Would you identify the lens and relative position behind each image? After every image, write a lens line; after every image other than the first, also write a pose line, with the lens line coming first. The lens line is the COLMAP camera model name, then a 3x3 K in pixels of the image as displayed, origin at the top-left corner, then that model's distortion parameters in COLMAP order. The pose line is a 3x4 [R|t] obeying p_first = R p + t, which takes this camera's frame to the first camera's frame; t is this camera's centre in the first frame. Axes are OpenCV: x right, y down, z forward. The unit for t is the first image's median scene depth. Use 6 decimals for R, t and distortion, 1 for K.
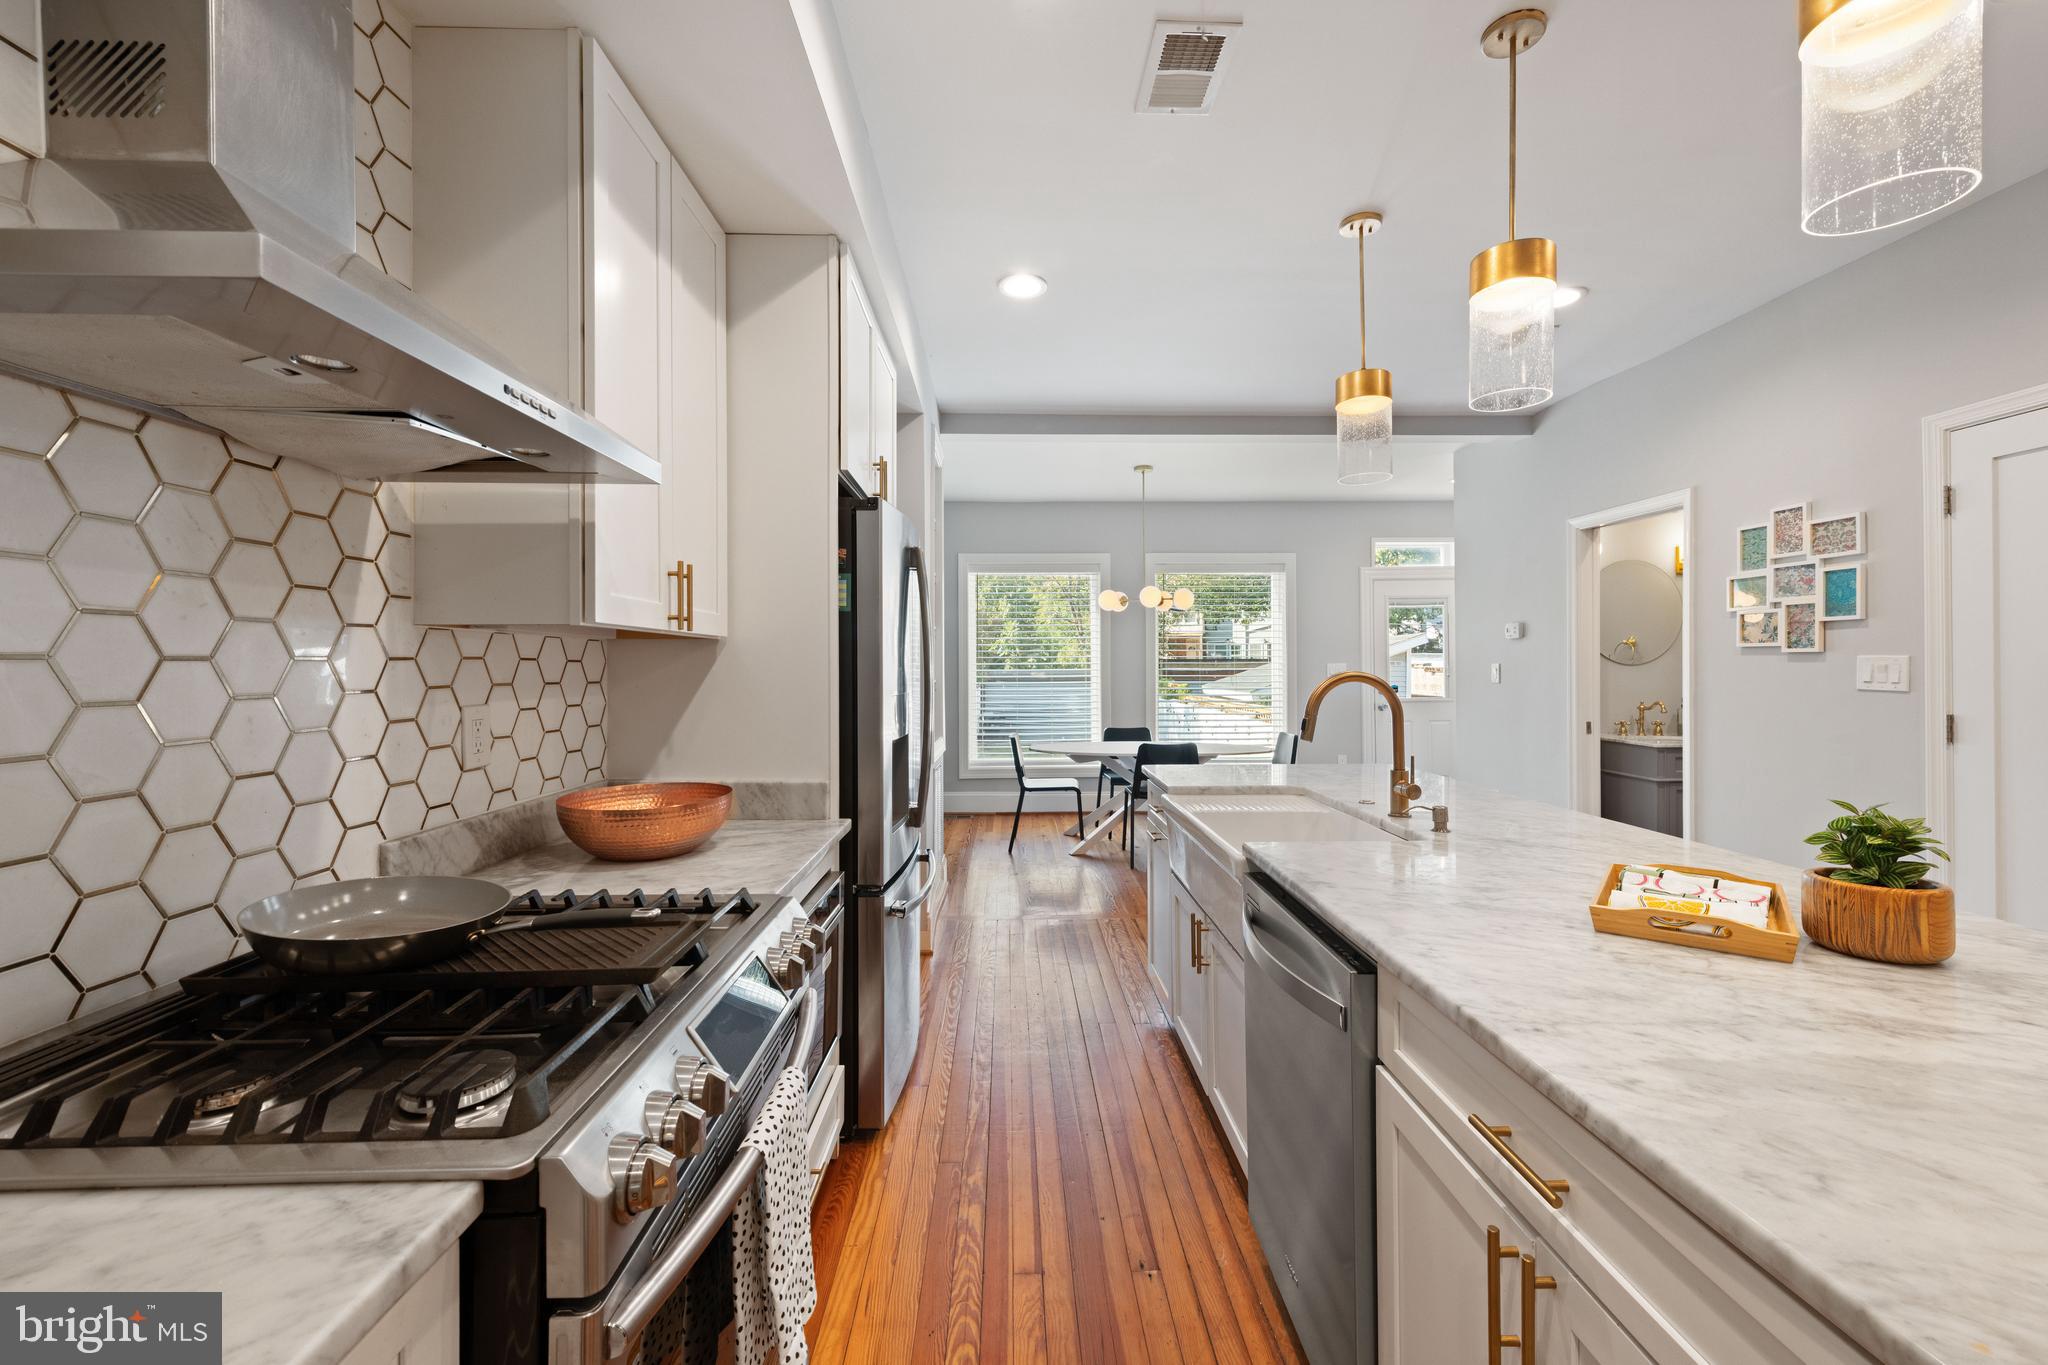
lens RADIAL K [[820.3, 0, 1038.2], [0, 820.3, 660.0], [0, 0, 1]] dist [0.002755, 0.000064]
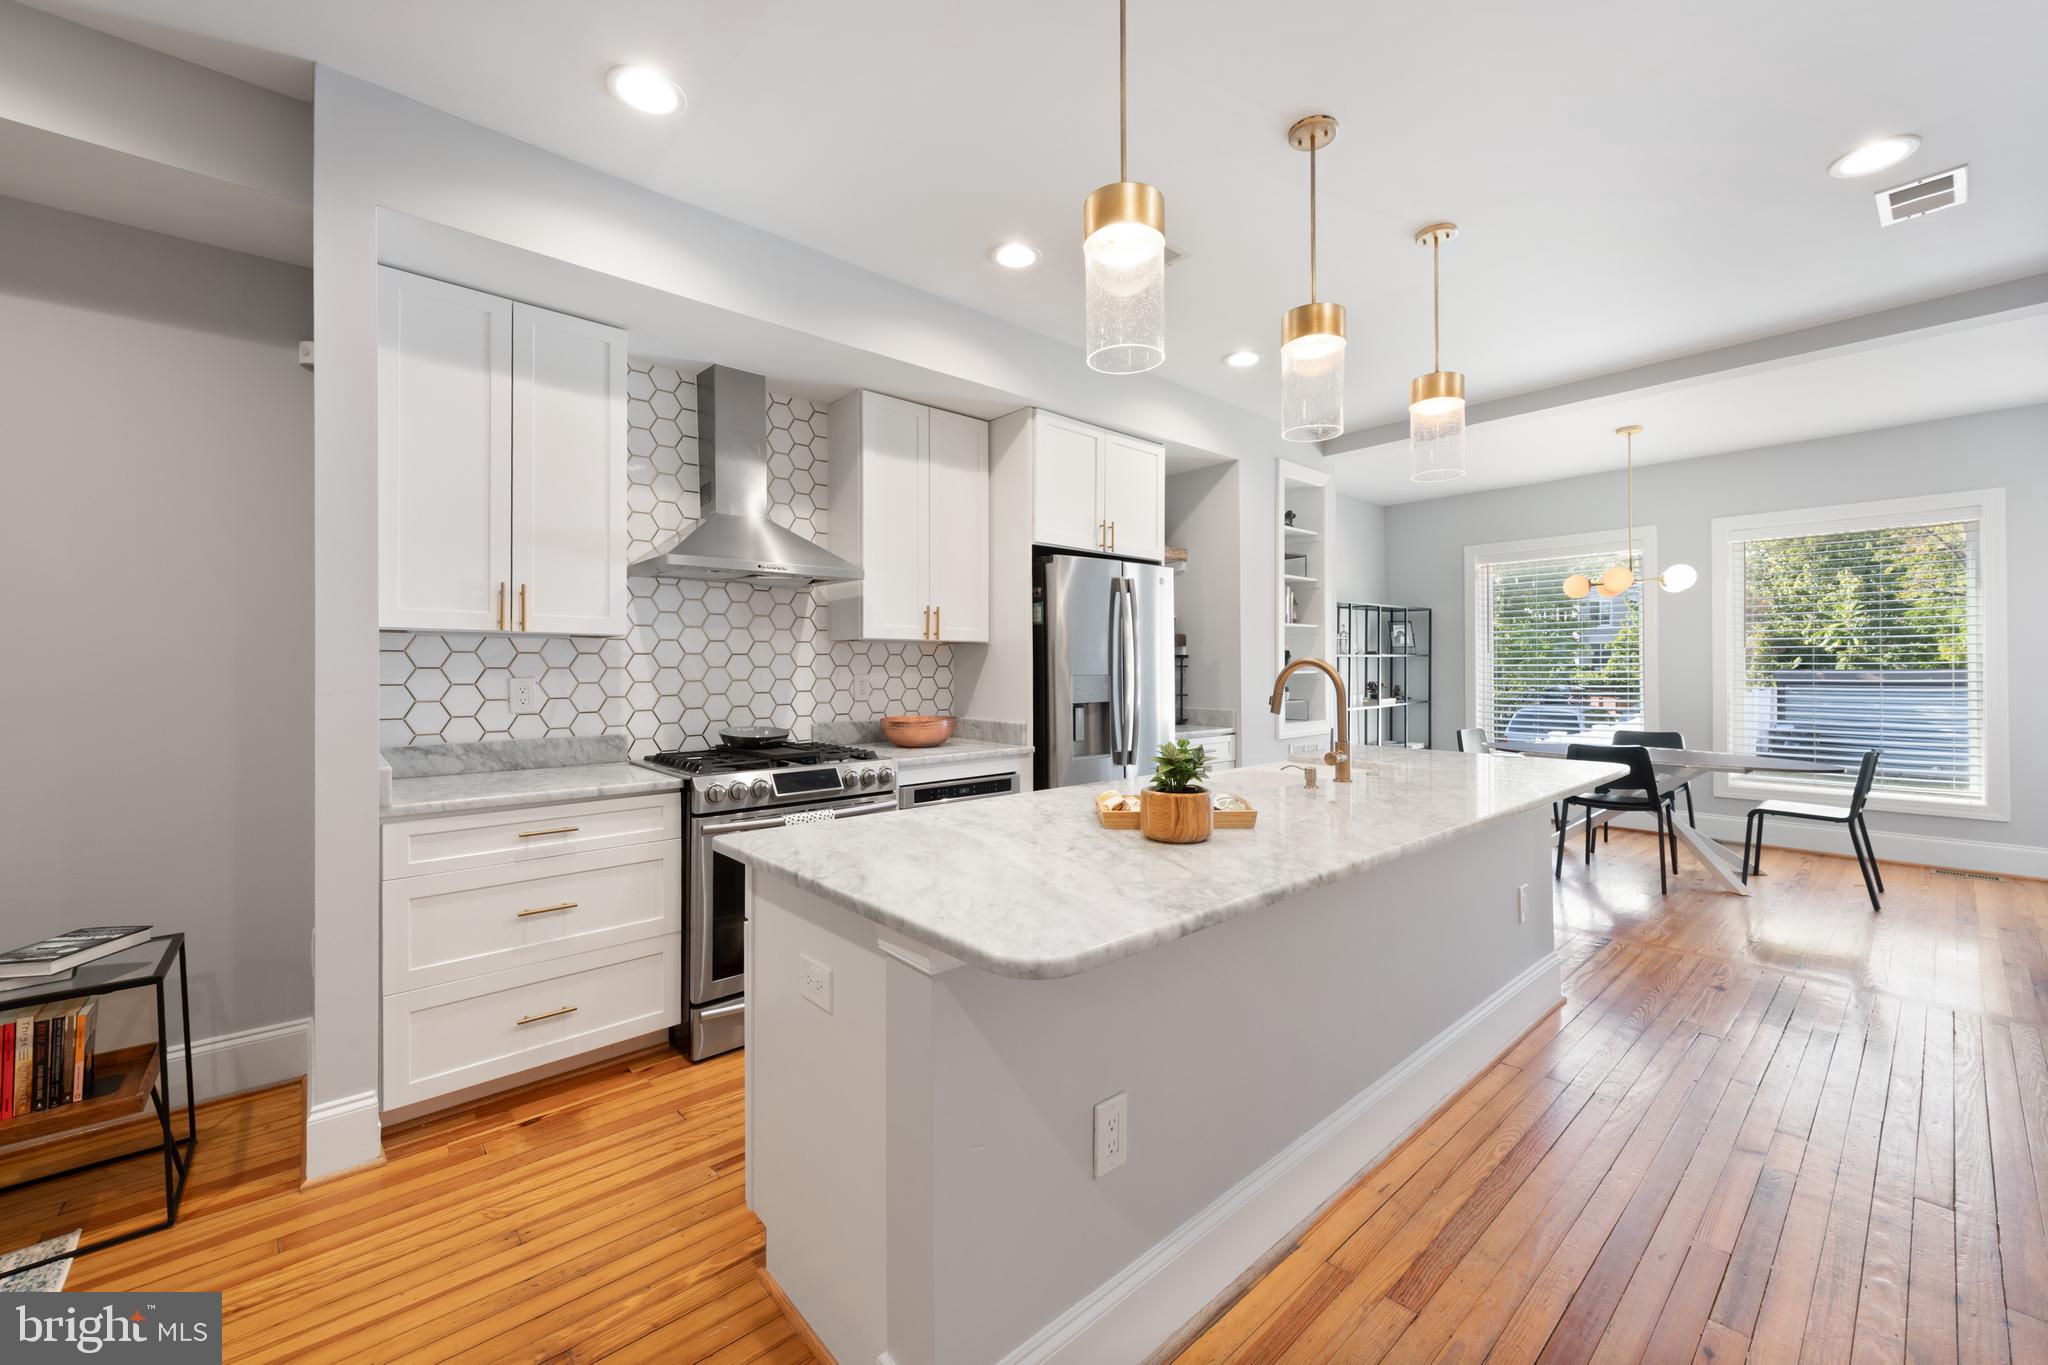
lens RADIAL K [[809.4, 0, 1039.1], [0, 809.4, 666.2], [0, 0, 1]] dist [0.013262, -0.003748]
pose [[0.645210, 0.001516, -0.764004, 0.981822], [0.005865, 0.999959, 0.006937, 0.013474], [0.763983, -0.008957, 0.645175, -0.074779]]
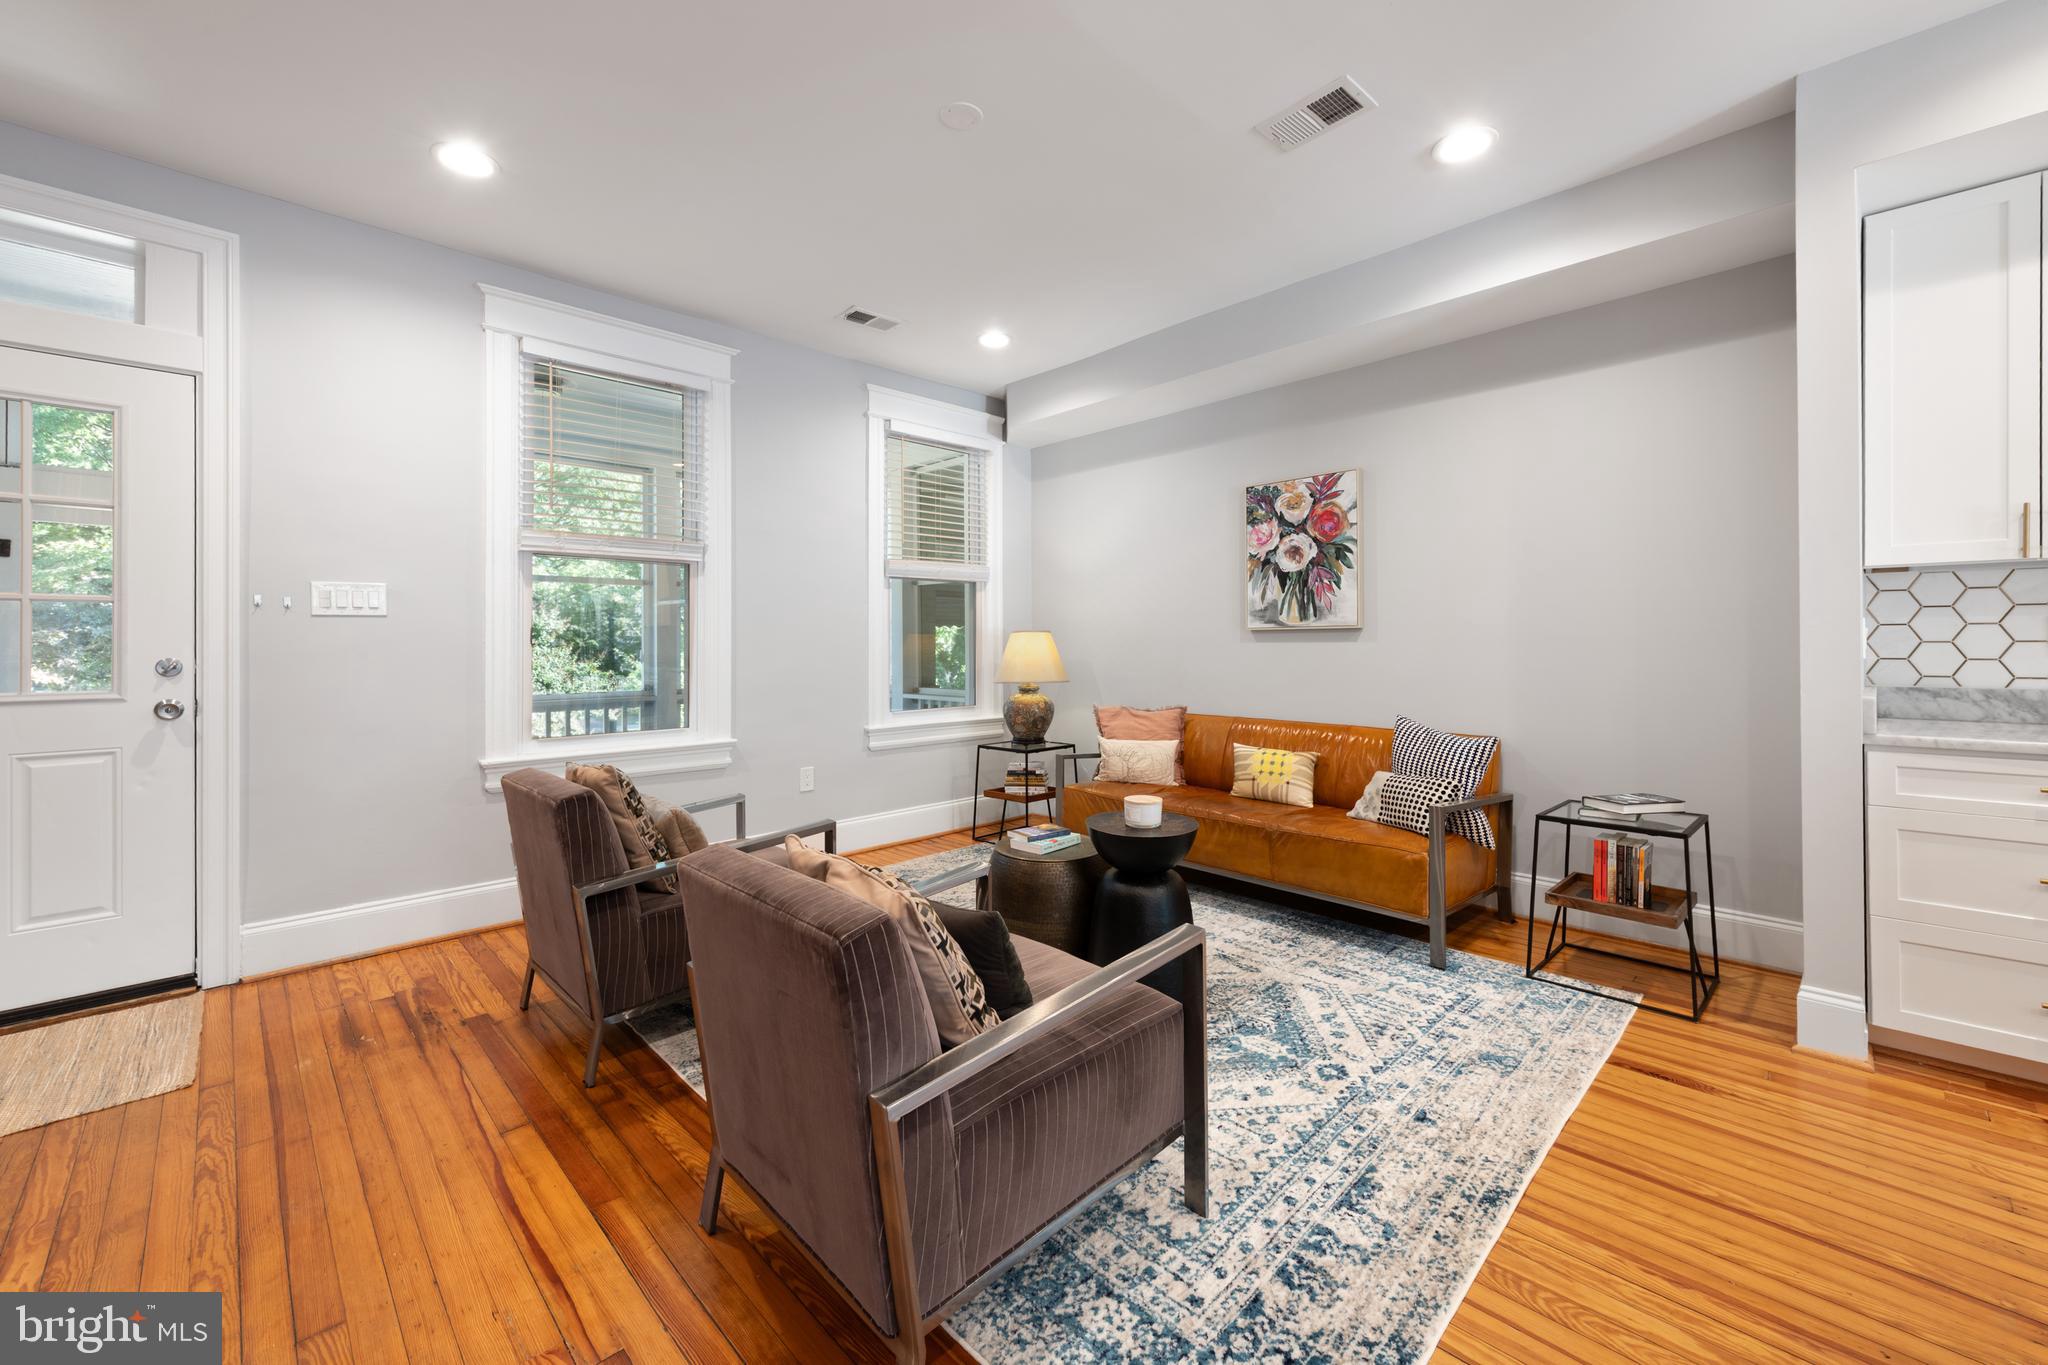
lens RADIAL K [[818.1, 0, 1039.5], [0, 818.1, 641.0], [0, 0, 1]] dist [0.008529, -0.000617]
pose [[-0.736092, 0.004326, -0.676867, 1.182774], [0.014408, 0.999853, -0.009279, 0.058236], [0.676728, -0.016582, -0.736046, 0.008697]]
